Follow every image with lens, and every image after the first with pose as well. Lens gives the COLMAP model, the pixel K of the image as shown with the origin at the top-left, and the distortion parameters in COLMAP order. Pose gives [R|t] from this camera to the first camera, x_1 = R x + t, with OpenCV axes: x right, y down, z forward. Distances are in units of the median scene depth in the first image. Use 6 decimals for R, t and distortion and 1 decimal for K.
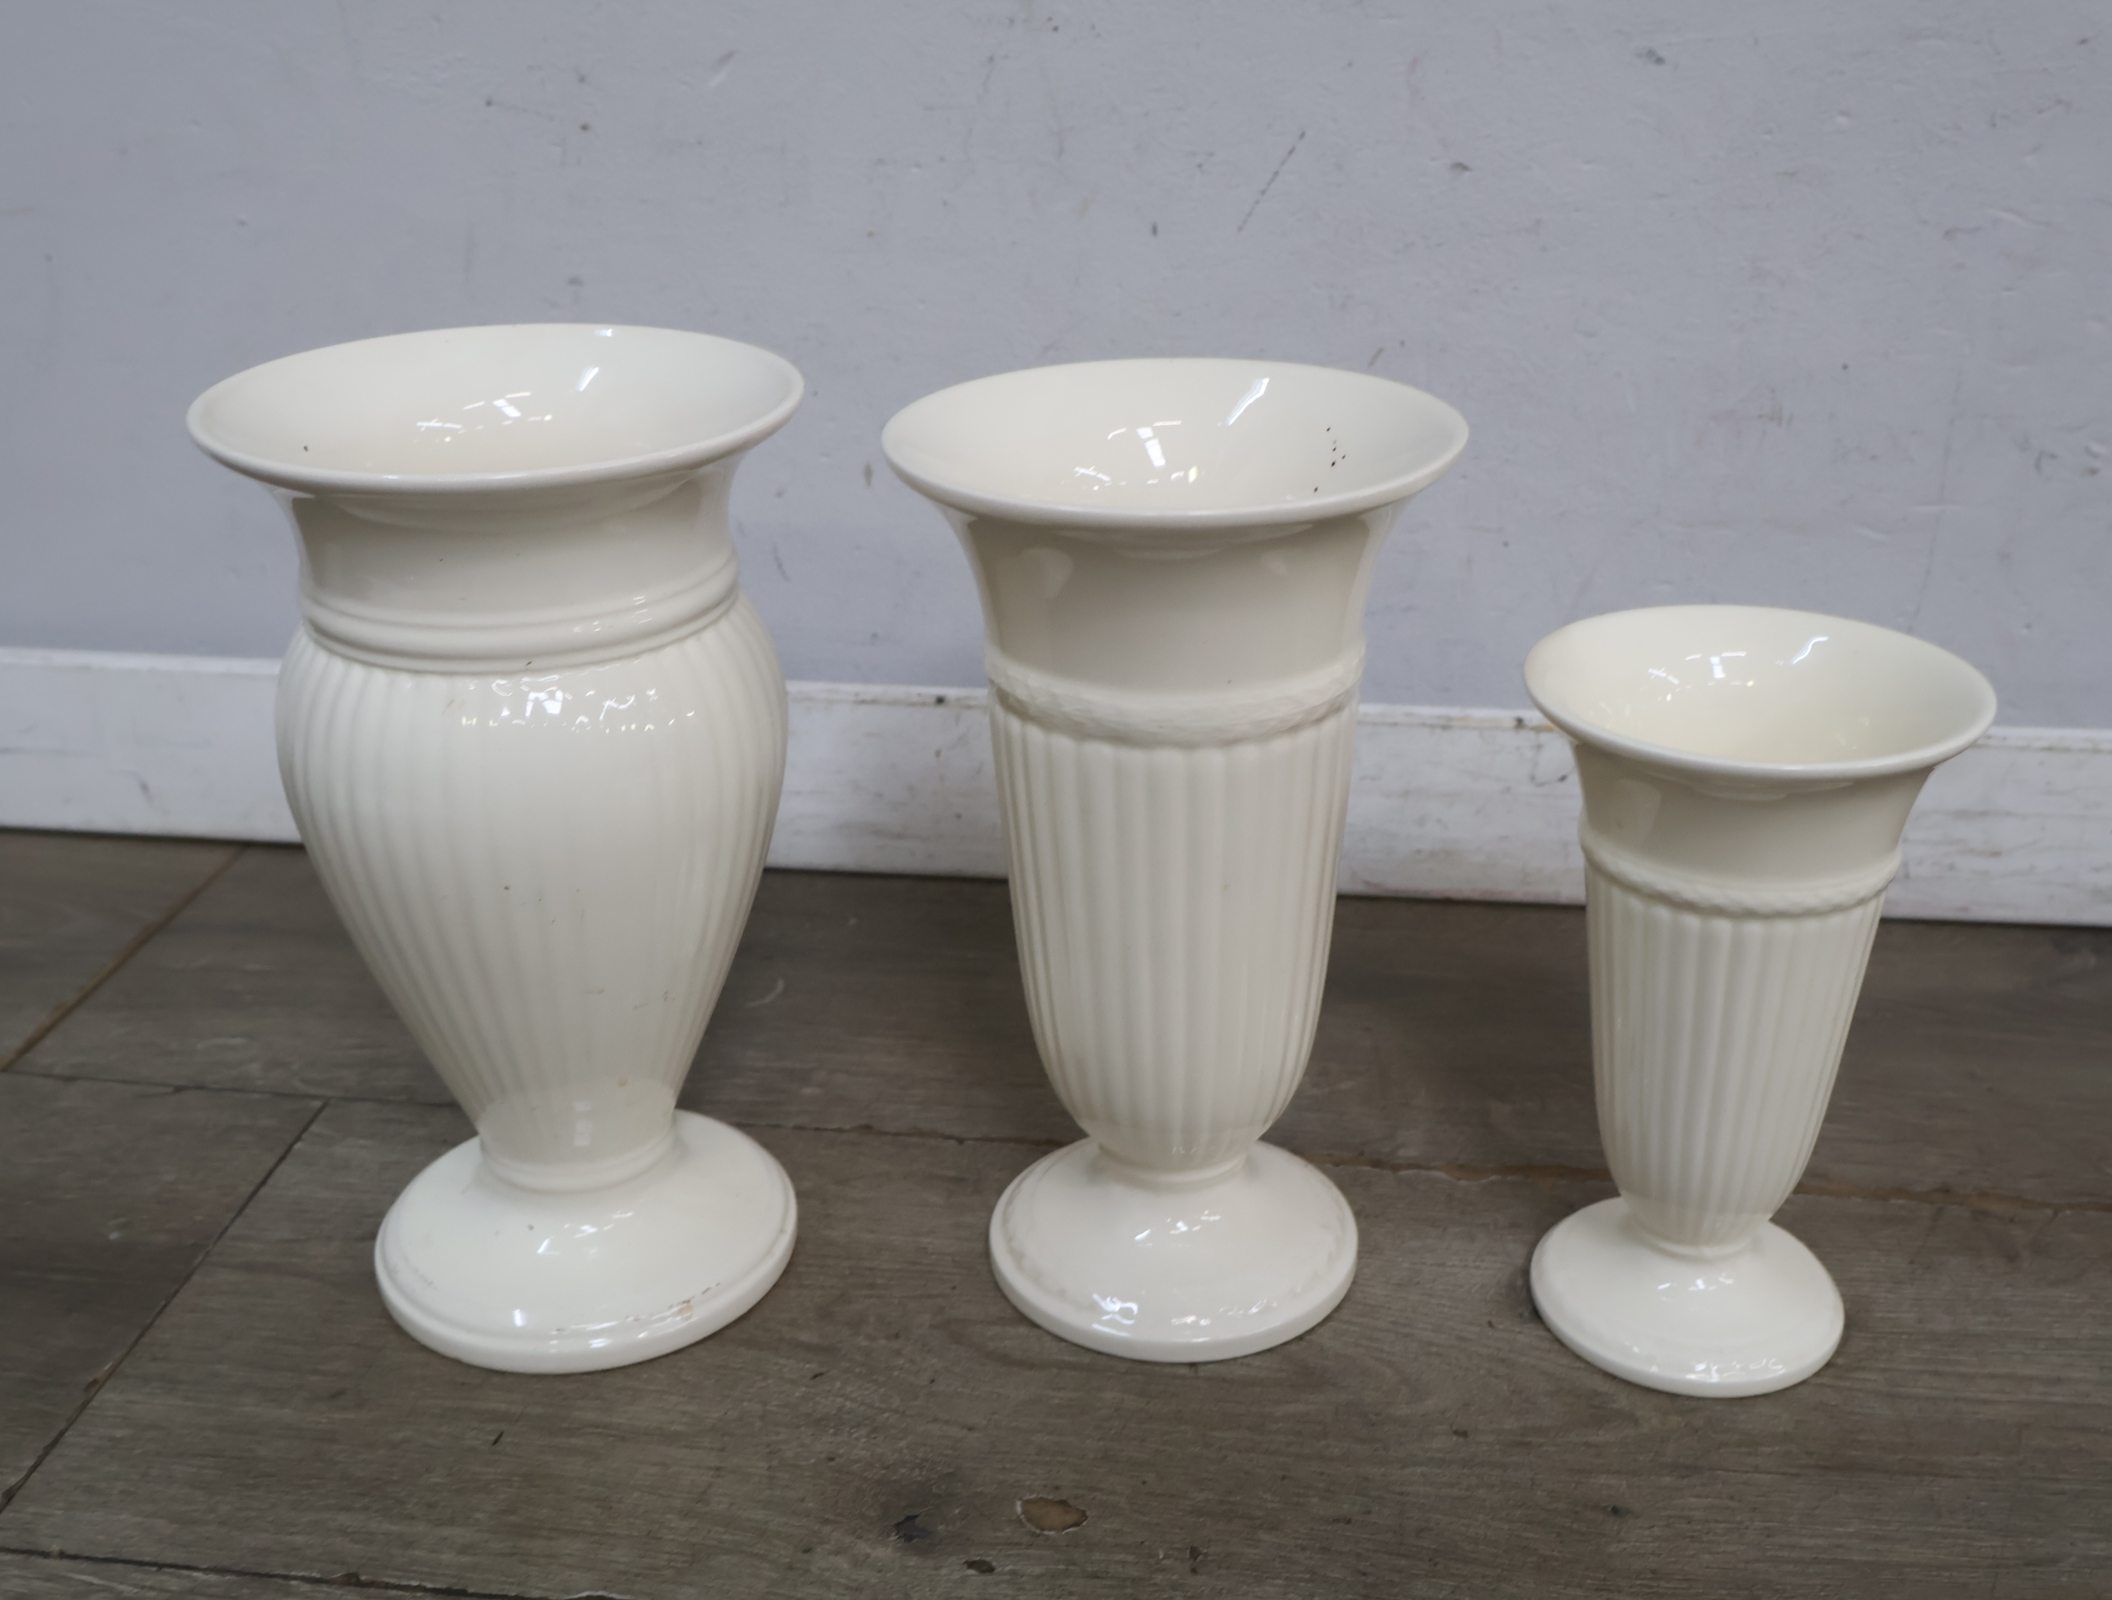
lens RADIAL K [[2297.4, 0, 1053.9], [0, 2297.4, 797.8], [0, 0, 1]] dist [0.003169, 0.000000]
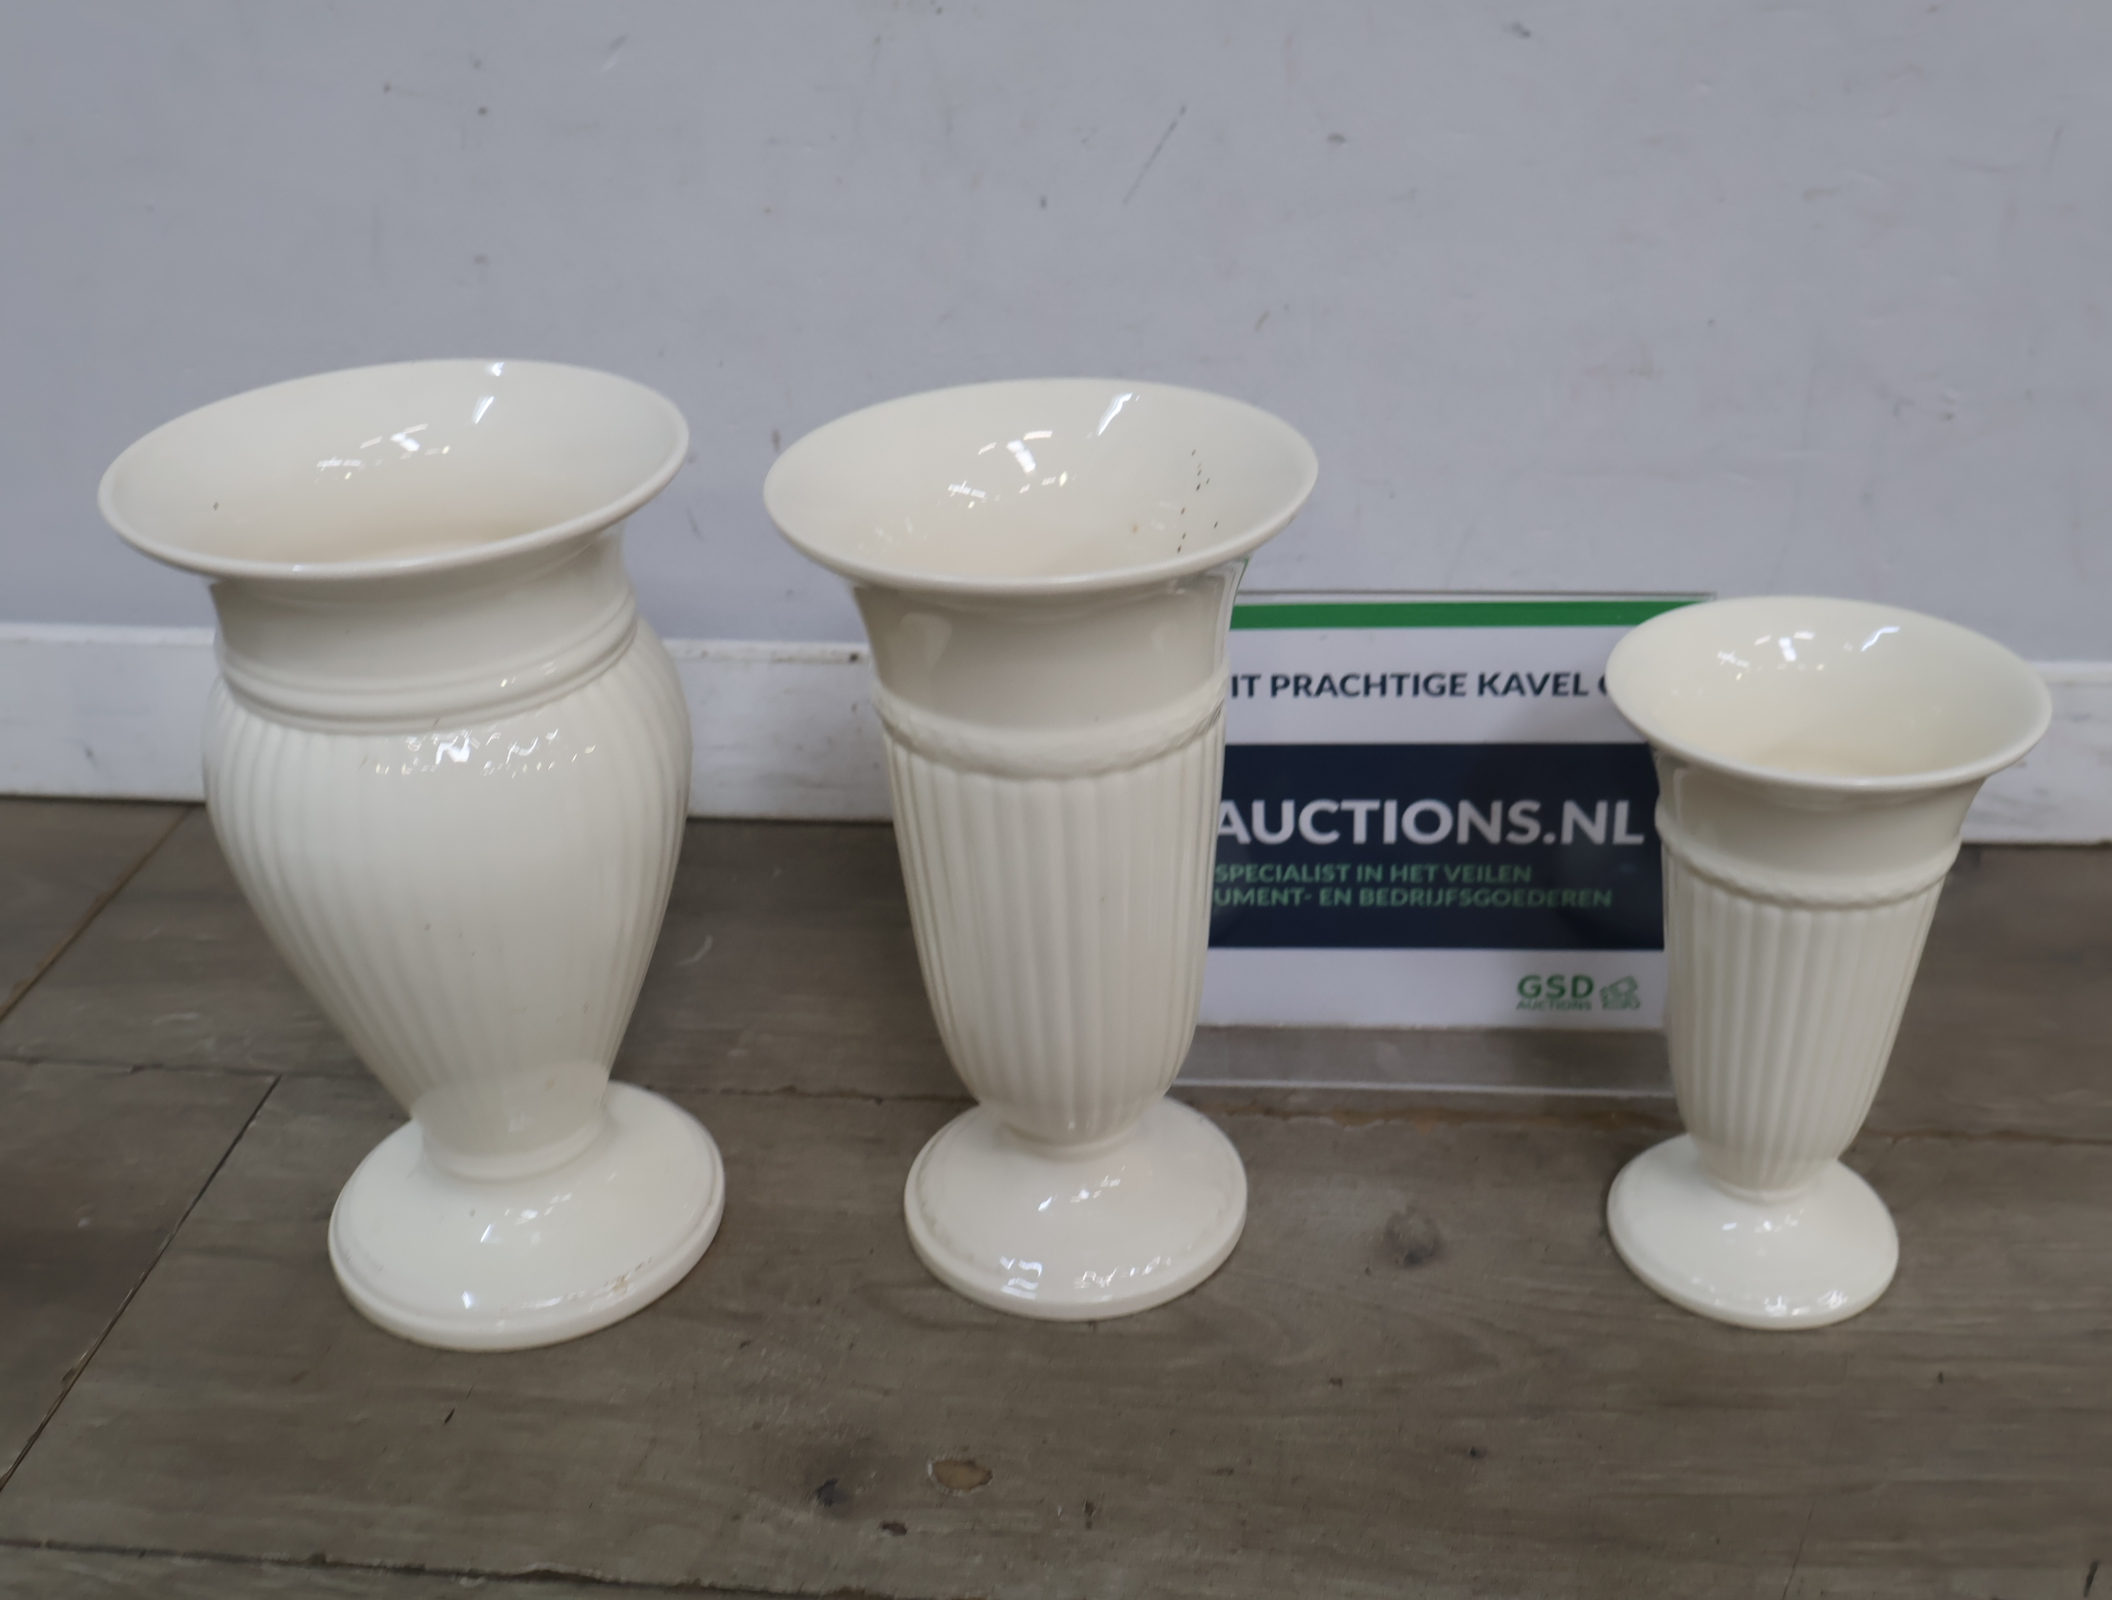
lens RADIAL K [[2297.4, 0, 1066.1], [0, 2297.4, 775.4], [0, 0, 1]] dist [0.003169, 0.000000]
pose [[0.999398, -0.030130, 0.017191, 0.033538], [0.028664, 0.996388, 0.079931, -0.086546], [-0.019537, -0.079390, 0.996652, -0.052185]]
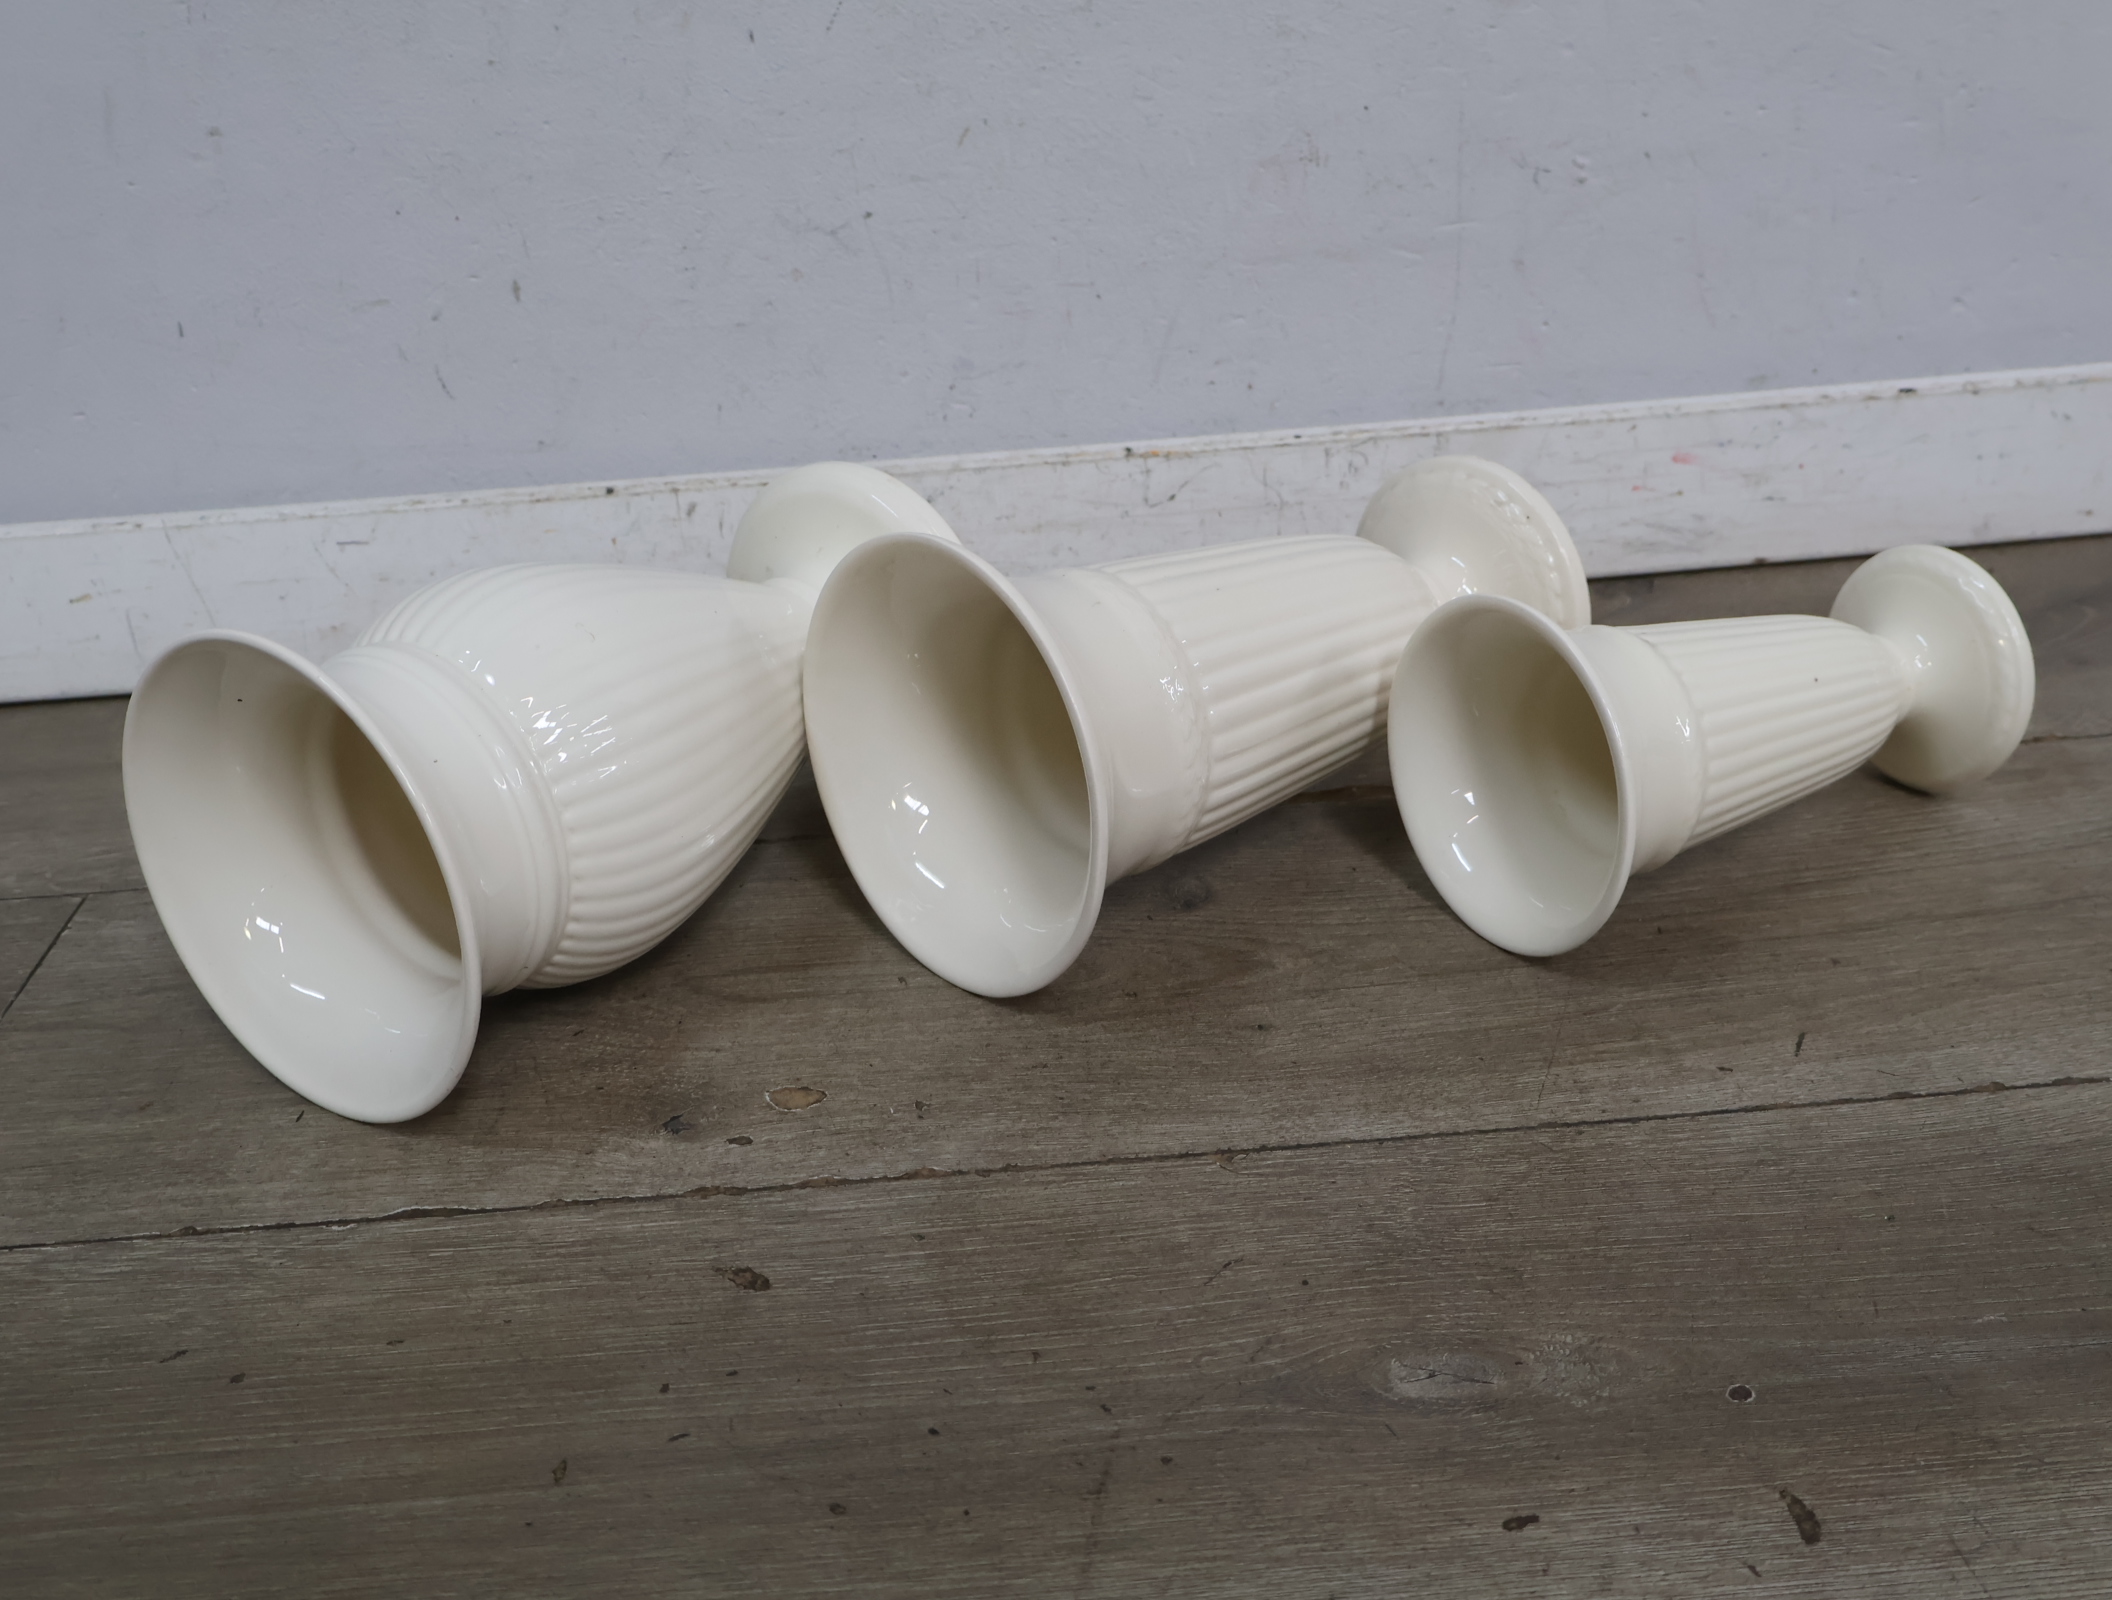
lens RADIAL K [[2297.4, 0, 1071.2], [0, 2297.4, 803.8], [0, 0, 1]] dist [0.003169, 0.000000]
pose [[0.982278, -0.124801, 0.139836, -0.006814], [0.120102, 0.991890, 0.041584, 0.107427], [-0.143892, -0.024052, 0.989301, -0.147463]]
